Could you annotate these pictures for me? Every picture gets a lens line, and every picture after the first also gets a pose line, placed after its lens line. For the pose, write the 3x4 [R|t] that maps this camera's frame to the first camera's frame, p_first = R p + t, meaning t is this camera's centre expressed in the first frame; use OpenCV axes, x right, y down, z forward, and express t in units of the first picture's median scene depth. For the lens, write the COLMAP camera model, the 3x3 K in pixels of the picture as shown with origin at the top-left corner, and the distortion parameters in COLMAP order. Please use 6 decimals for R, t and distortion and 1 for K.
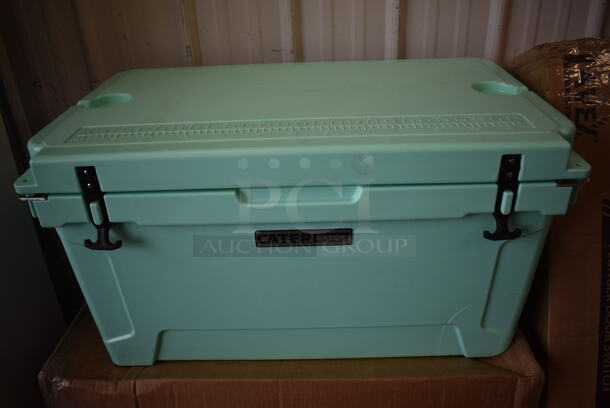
lens RADIAL K [[469.8, 0, 305.0], [0, 469.8, 204.0], [0, 0, 1]] dist [-0.090277, 0.006558]
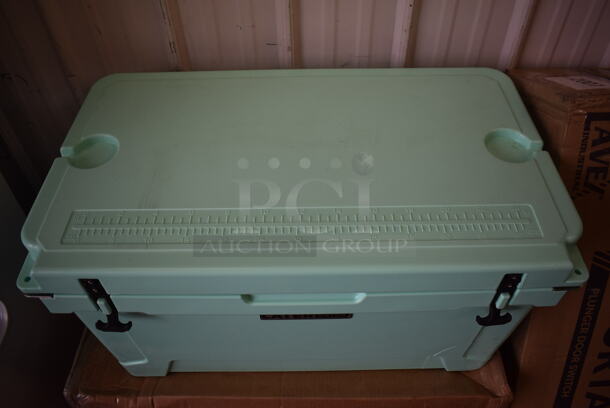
lens RADIAL K [[469.8, 0, 305.0], [0, 469.8, 204.0], [0, 0, 1]] dist [-0.090277, 0.006558]
pose [[0.999529, 0.001248, 0.030649, -0.032563], [-0.010890, 0.948520, 0.316529, -0.426740], [-0.028676, -0.316714, 0.948088, 0.076926]]
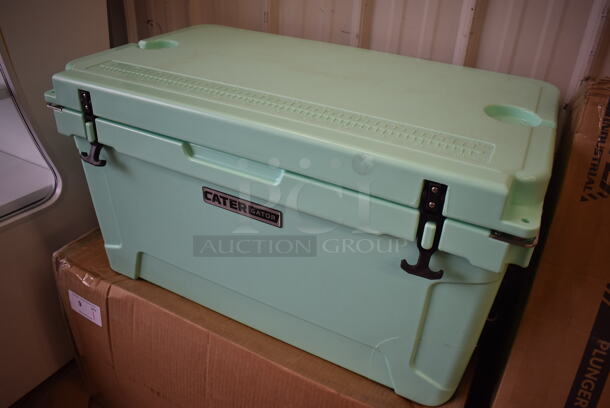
lens RADIAL K [[469.8, 0, 305.0], [0, 469.8, 204.0], [0, 0, 1]] dist [-0.090277, 0.006558]
pose [[0.890265, 0.303441, -0.339634, 0.407600], [-0.292166, 0.952564, 0.085215, -0.053898], [0.349381, 0.023365, 0.936689, 0.071544]]
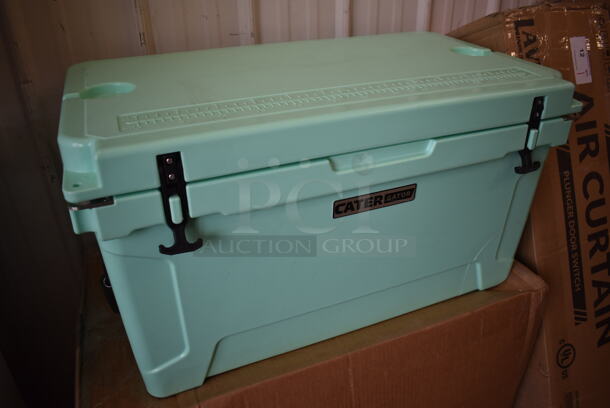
lens RADIAL K [[469.8, 0, 305.0], [0, 469.8, 204.0], [0, 0, 1]] dist [-0.090277, 0.006558]
pose [[0.915449, -0.170742, 0.364419, -0.445224], [0.175103, 0.984319, 0.021313, 0.026593], [-0.362343, 0.044300, 0.930991, 0.096737]]
